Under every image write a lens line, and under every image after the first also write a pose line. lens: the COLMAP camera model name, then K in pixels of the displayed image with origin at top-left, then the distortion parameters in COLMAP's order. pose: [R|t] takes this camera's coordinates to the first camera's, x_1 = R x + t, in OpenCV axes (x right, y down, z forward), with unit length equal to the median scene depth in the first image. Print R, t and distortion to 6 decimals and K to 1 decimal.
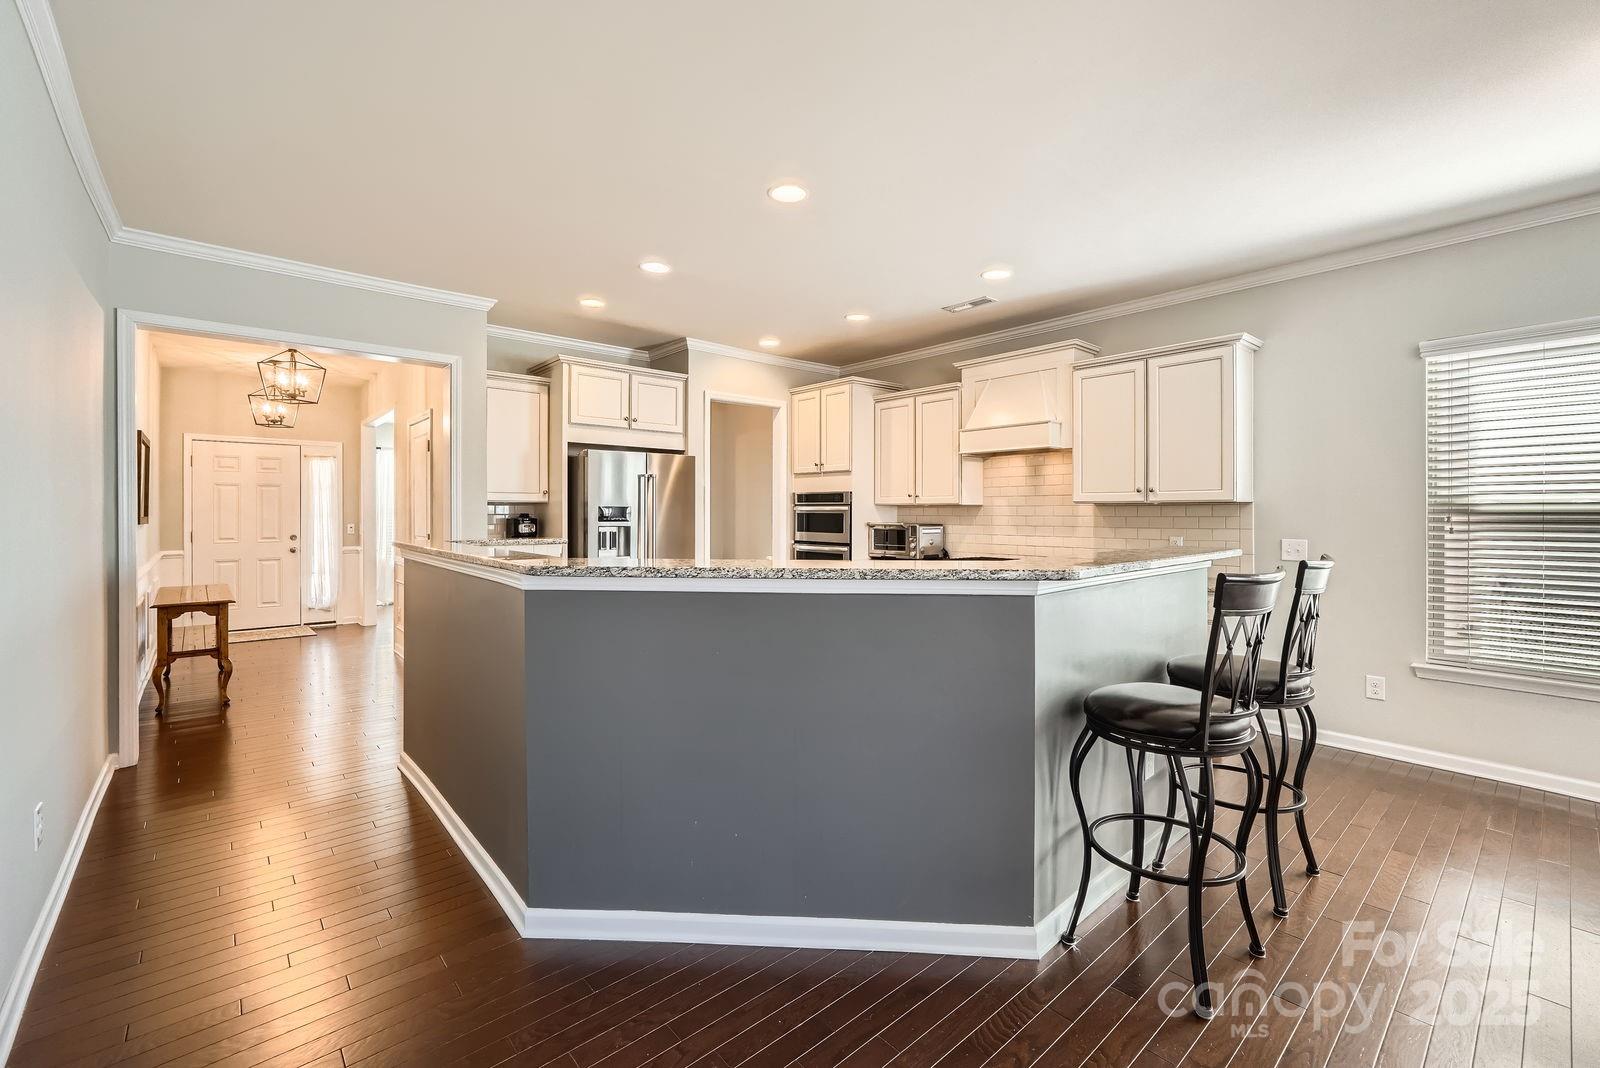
lens RADIAL K [[679.8, 0, 801.6], [0, 679.8, 515.8], [0, 0, 1]] dist [0.000820, 0.000511]
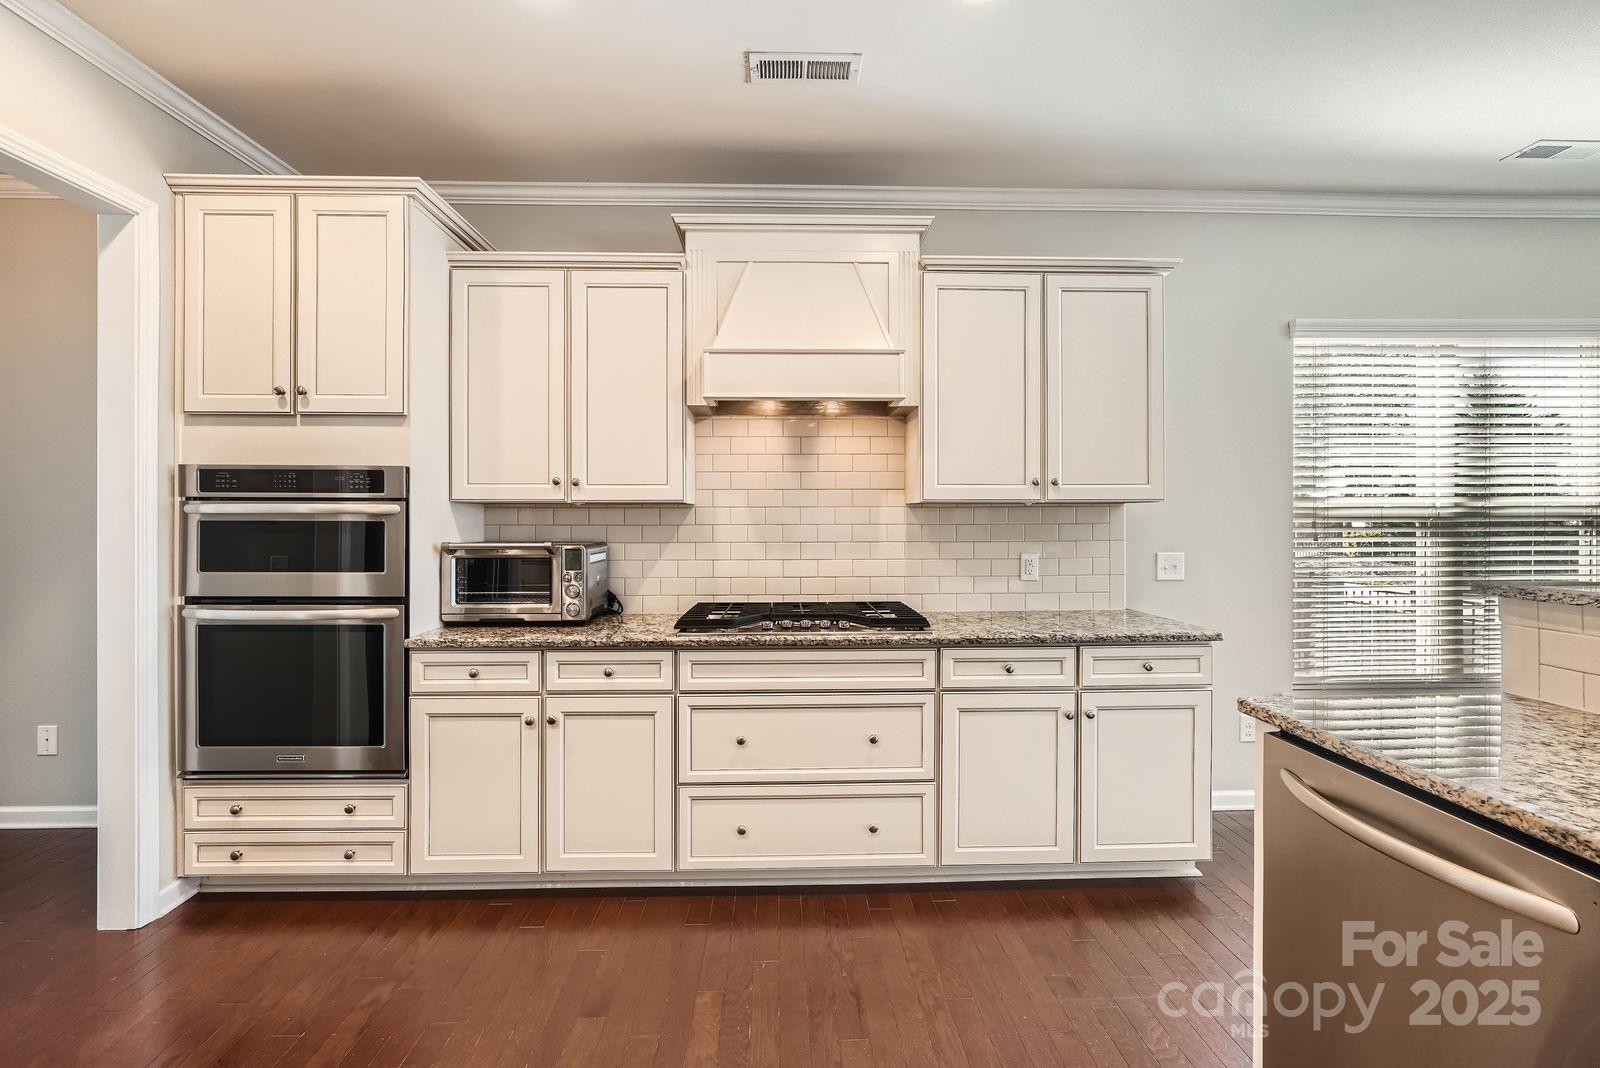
lens RADIAL K [[679.8, 0, 801.6], [0, 679.8, 515.8], [0, 0, 1]] dist [0.000820, 0.000511]
pose [[0.638852, 0.001940, 0.769327, -0.087690], [0.005773, 0.999957, -0.007316, -0.002476], [-0.769308, 0.009116, 0.638813, 0.571344]]
